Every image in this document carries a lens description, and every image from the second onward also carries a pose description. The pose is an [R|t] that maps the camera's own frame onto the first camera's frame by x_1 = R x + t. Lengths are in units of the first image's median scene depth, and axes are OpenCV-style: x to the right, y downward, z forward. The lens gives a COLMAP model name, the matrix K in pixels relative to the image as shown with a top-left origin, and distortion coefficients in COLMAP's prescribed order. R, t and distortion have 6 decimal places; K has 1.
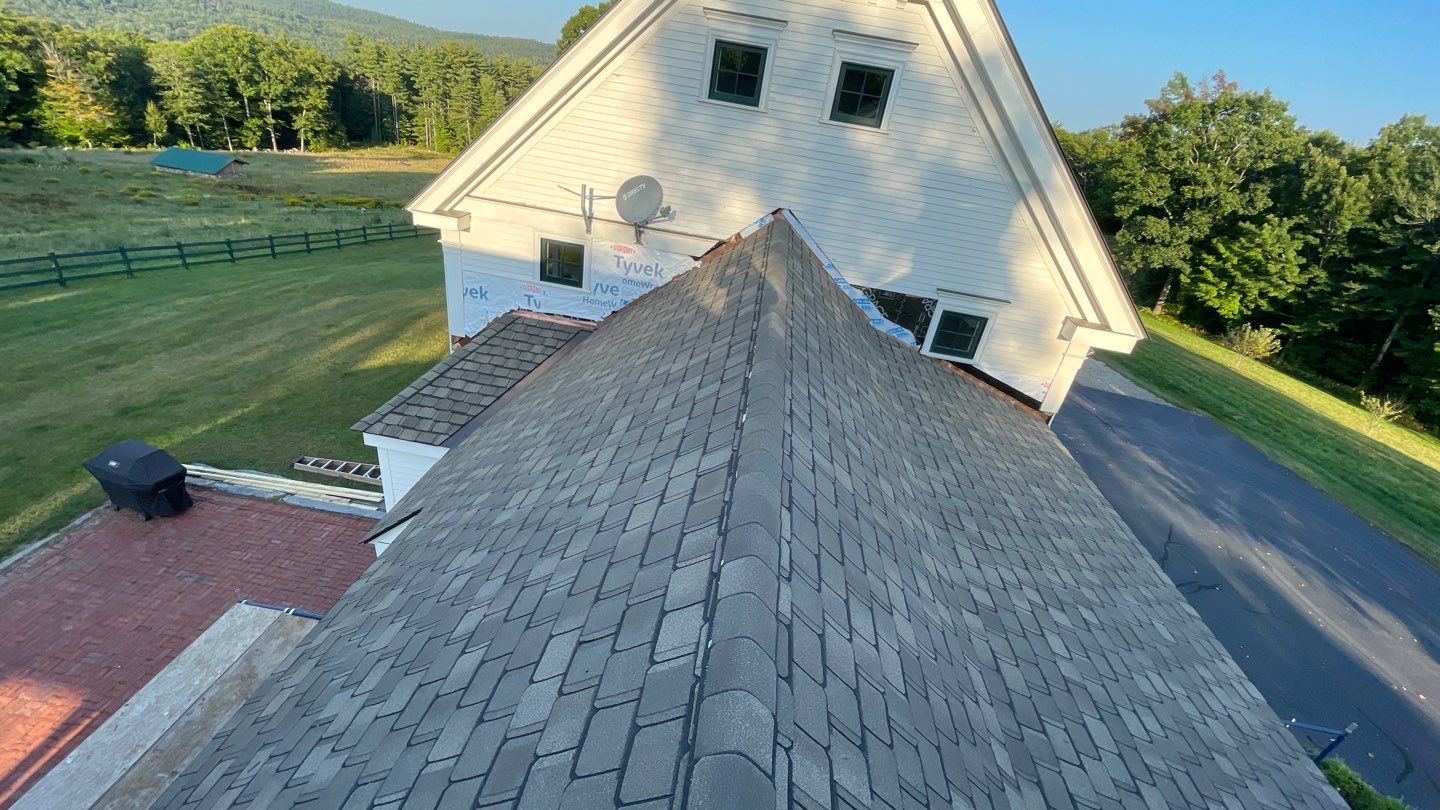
lens RADIAL K [[593.4, 0, 717.8], [0, 593.4, 401.7], [0, 0, 1]] dist [-0.000378, -0.001124]
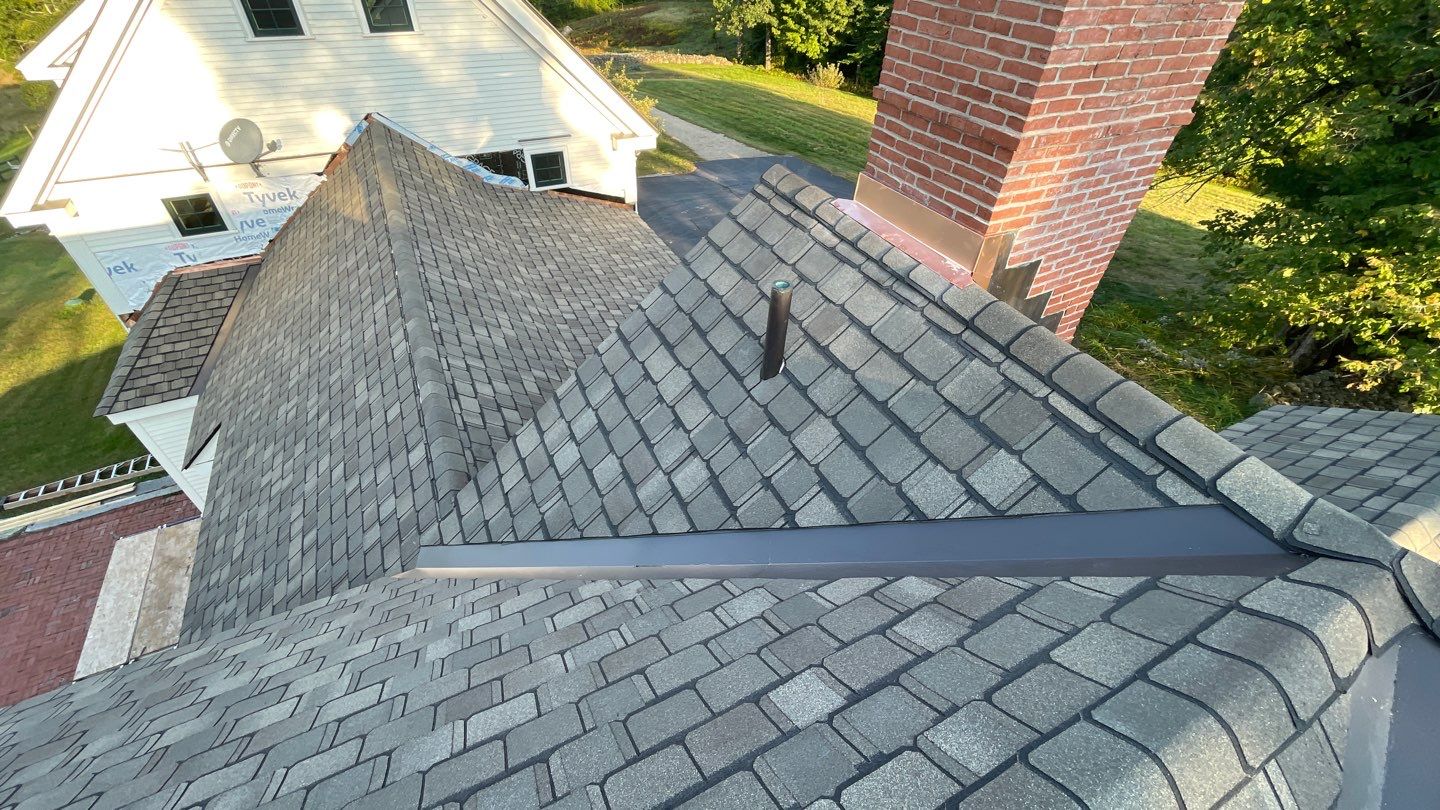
lens RADIAL K [[593.4, 0, 723.8], [0, 593.4, 403.3], [0, 0, 1]] dist [-0.000378, -0.001124]
pose [[0.830919, -0.445452, 0.333385, 0.035844], [0.337710, 0.879970, 0.334073, 0.043185], [-0.442182, -0.165000, 0.881618, -0.492473]]
